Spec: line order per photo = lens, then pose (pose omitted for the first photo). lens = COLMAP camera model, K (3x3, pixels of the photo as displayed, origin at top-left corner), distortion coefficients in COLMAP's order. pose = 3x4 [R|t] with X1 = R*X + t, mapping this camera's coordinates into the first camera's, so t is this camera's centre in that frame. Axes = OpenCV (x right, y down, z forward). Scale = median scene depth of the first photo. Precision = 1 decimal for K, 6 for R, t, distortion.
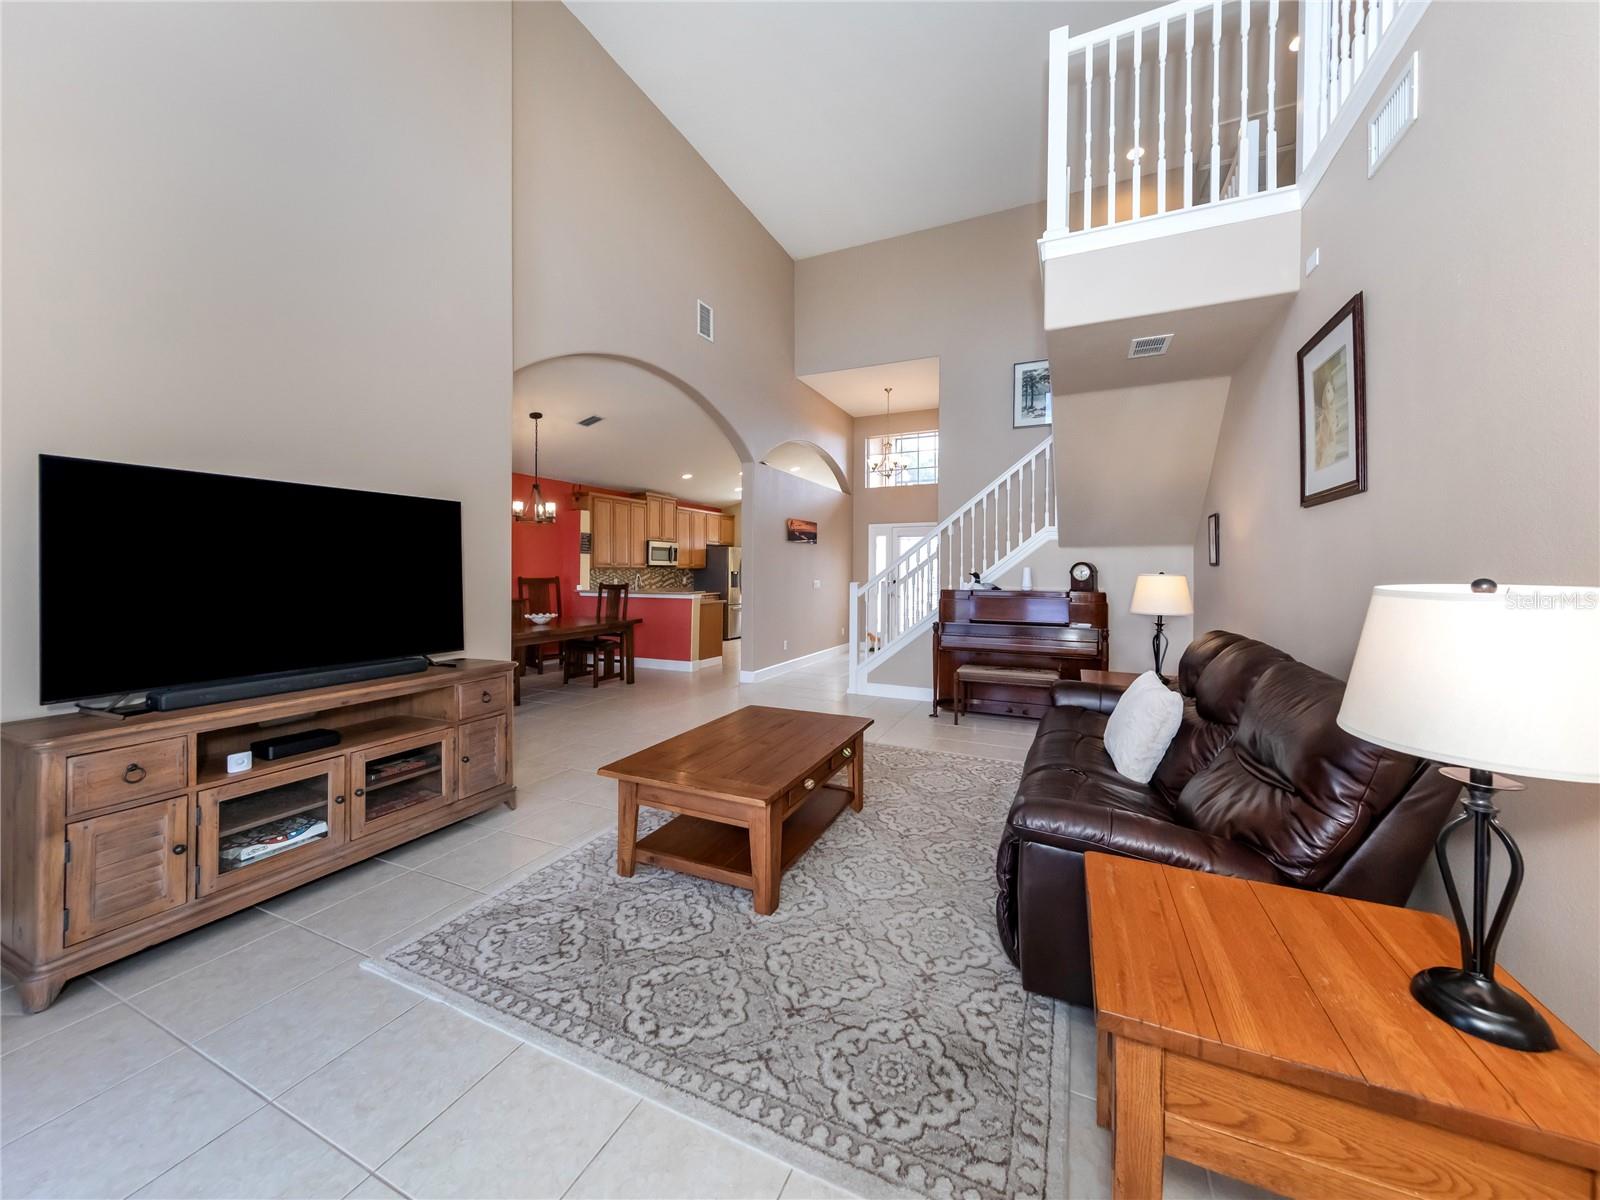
lens RADIAL K [[581.2, 0, 812.8], [0, 581.2, 563.9], [0, 0, 1]] dist [0.003365, -0.000509]
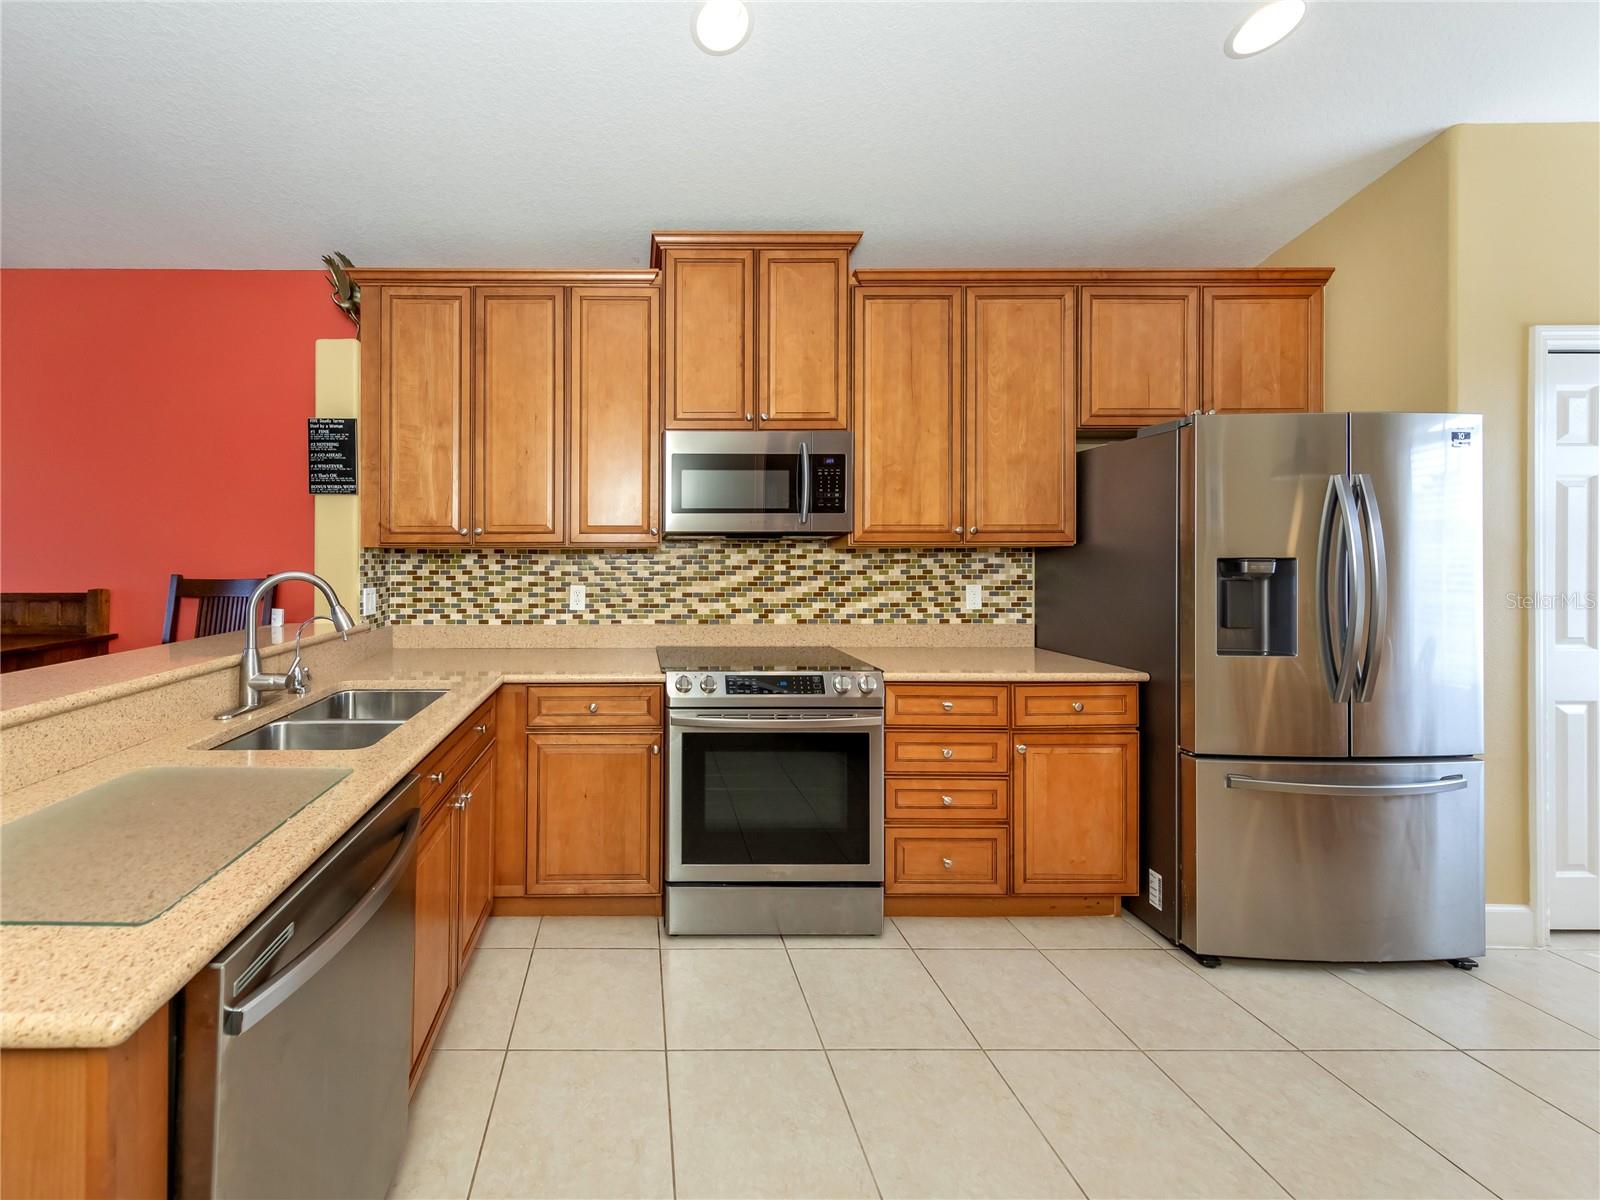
lens RADIAL K [[581.2, 0, 784.4], [0, 581.2, 574.7], [0, 0, 1]] dist [0.003365, -0.000509]
pose [[0.412253, -0.001385, -0.911068, -0.039415], [0.009025, 0.999956, 0.002564, 0.020841], [0.911025, -0.009280, 0.412248, 0.976353]]
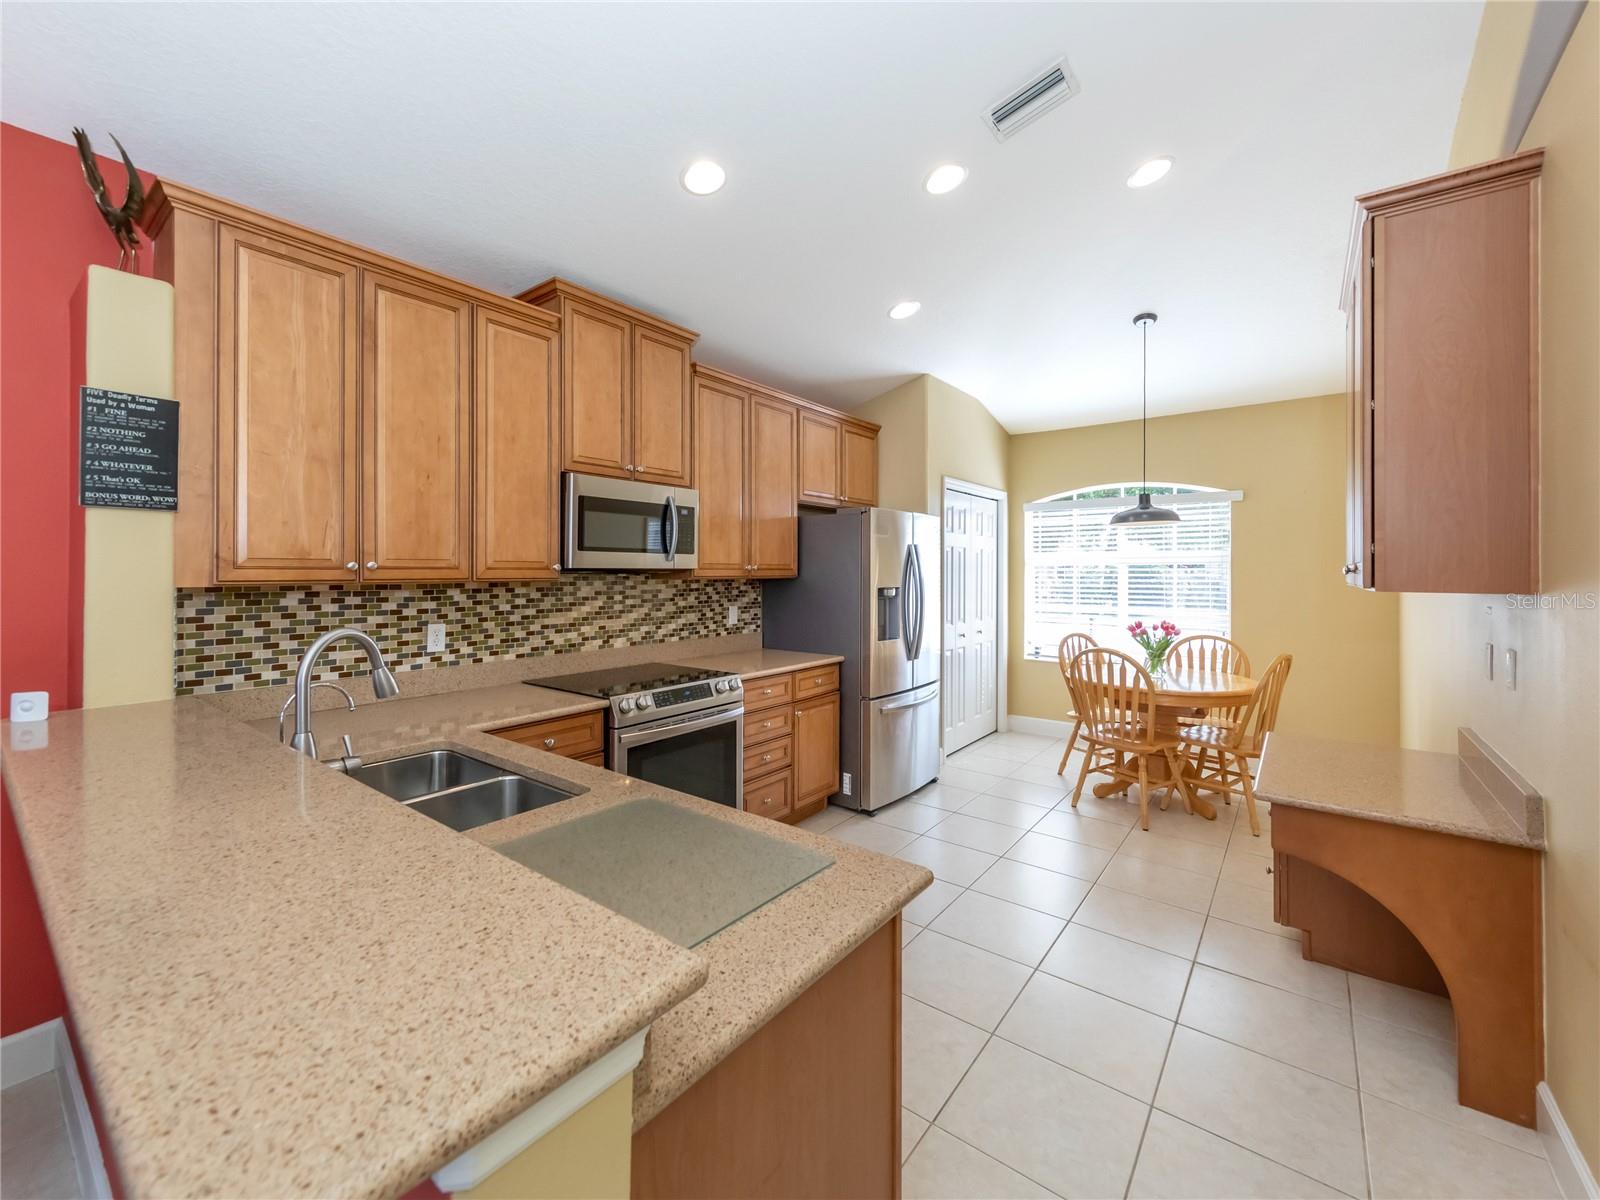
lens RADIAL K [[666.1, 0, 753.3], [0, 666.1, 578.1], [0, 0, 1]] dist [0.004576, 0.000812]
pose [[0.963329, -0.003872, -0.268295, -0.129474], [0.007928, 0.999870, 0.014035, 0.003046], [0.268206, -0.015648, 0.963235, 0.759996]]
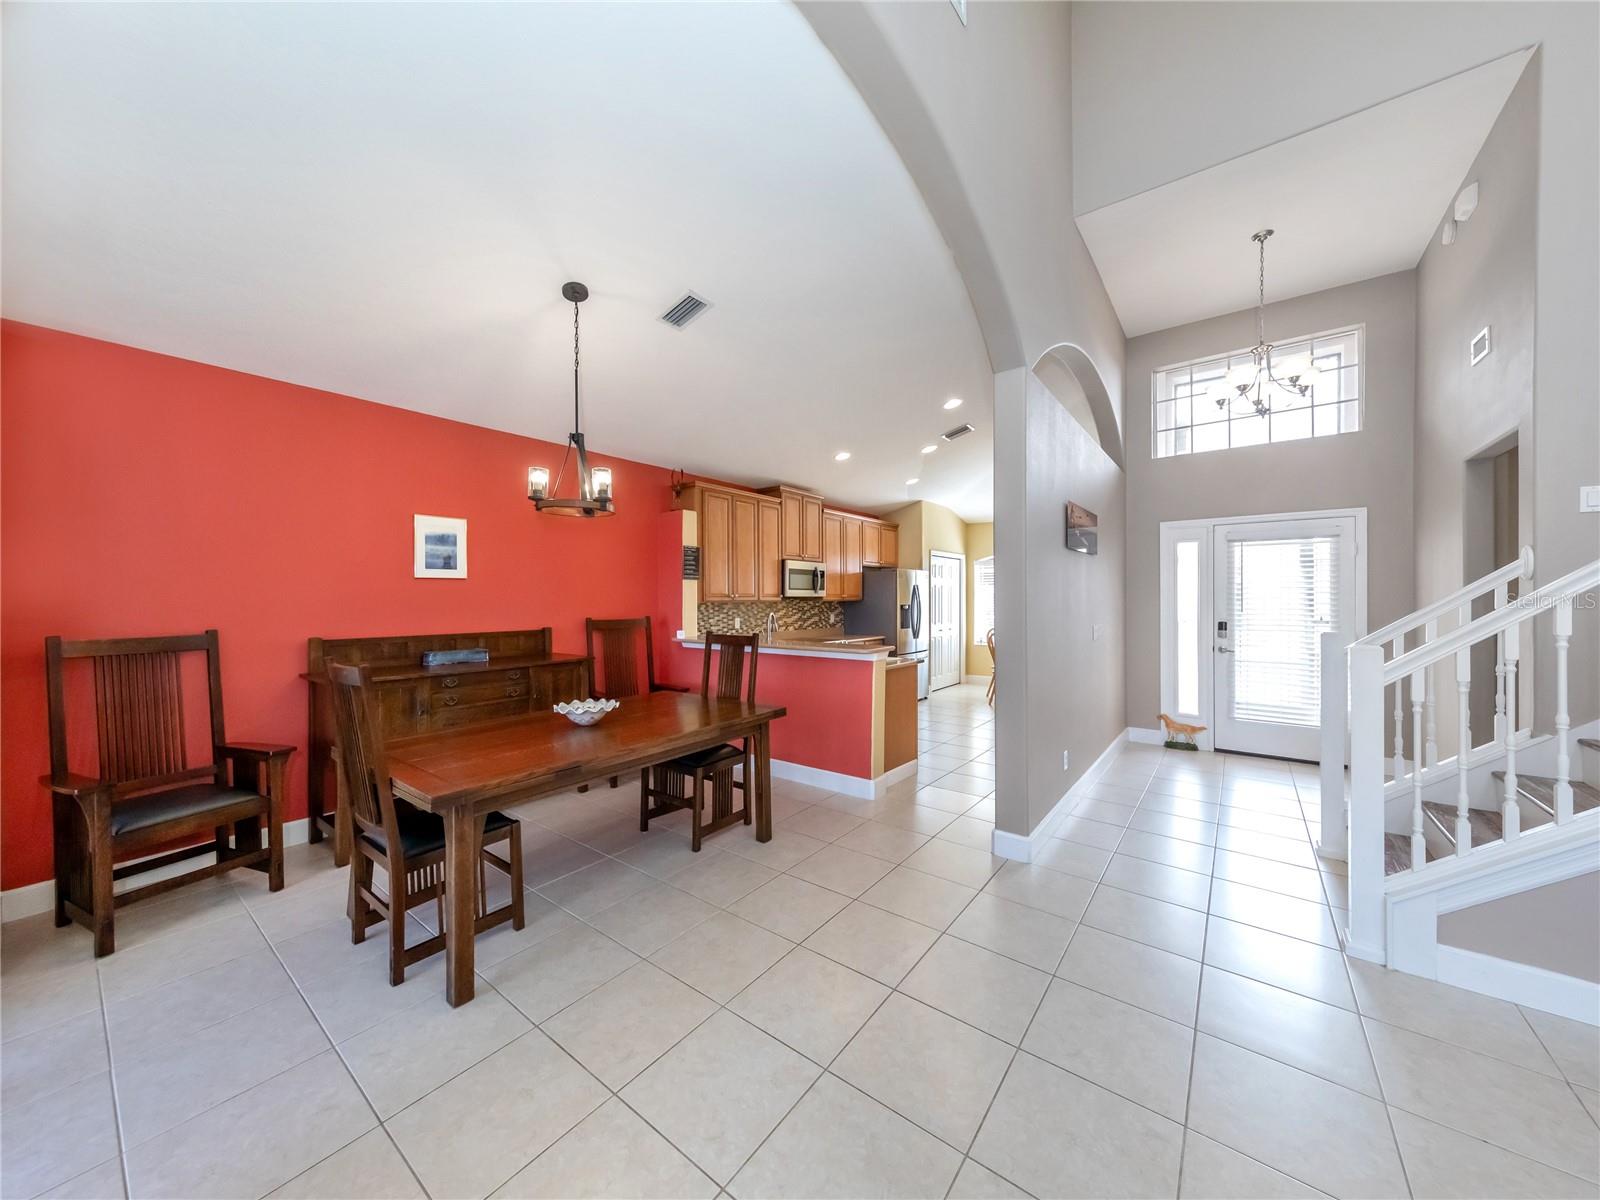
lens RADIAL K [[581.2, 0, 783.6], [0, 581.2, 599.8], [0, 0, 1]] dist [0.003365, -0.000509]
pose [[0.968155, -0.005070, -0.250301, -0.121391], [0.007687, 0.999926, 0.009478, -0.000674], [0.250234, -0.011101, 0.968122, 0.370738]]
